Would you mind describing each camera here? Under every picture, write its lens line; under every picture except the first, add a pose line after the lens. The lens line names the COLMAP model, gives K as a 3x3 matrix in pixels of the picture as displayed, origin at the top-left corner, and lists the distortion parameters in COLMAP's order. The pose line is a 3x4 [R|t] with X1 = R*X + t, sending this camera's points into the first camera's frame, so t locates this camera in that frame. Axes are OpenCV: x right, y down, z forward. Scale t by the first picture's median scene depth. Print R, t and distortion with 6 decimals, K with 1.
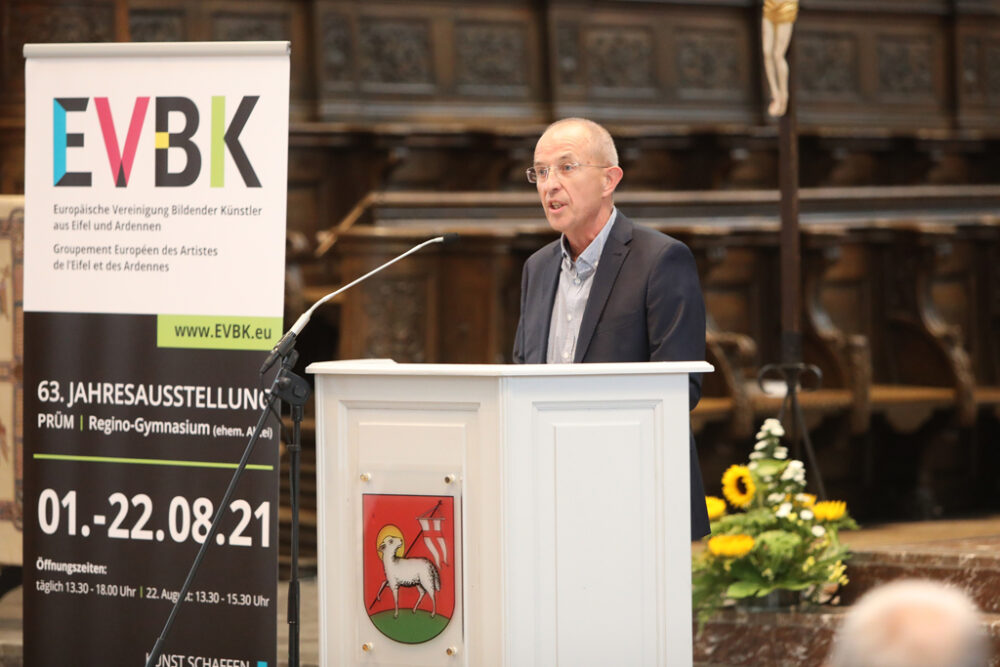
lens RADIAL K [[4671.9, 0, 499.9], [0, 4671.9, 332.3], [0, 0, 1]] dist [-0.185728, 0.000000]
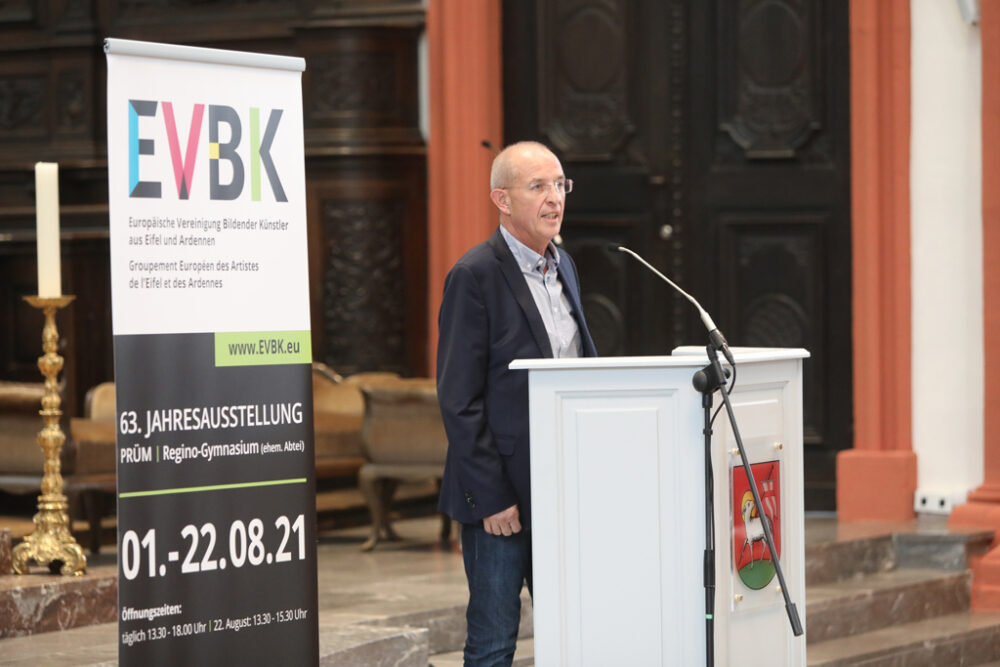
lens RADIAL K [[4156.9, 0, 500.0], [0, 4156.9, 333.5], [0, 0, 1]] dist [-0.225087, 0.000000]
pose [[-0.132616, -0.015768, 0.991042, -0.921123], [0.033983, 0.999213, 0.020446, -0.019048], [-0.990585, 0.036390, -0.131976, 1.051572]]
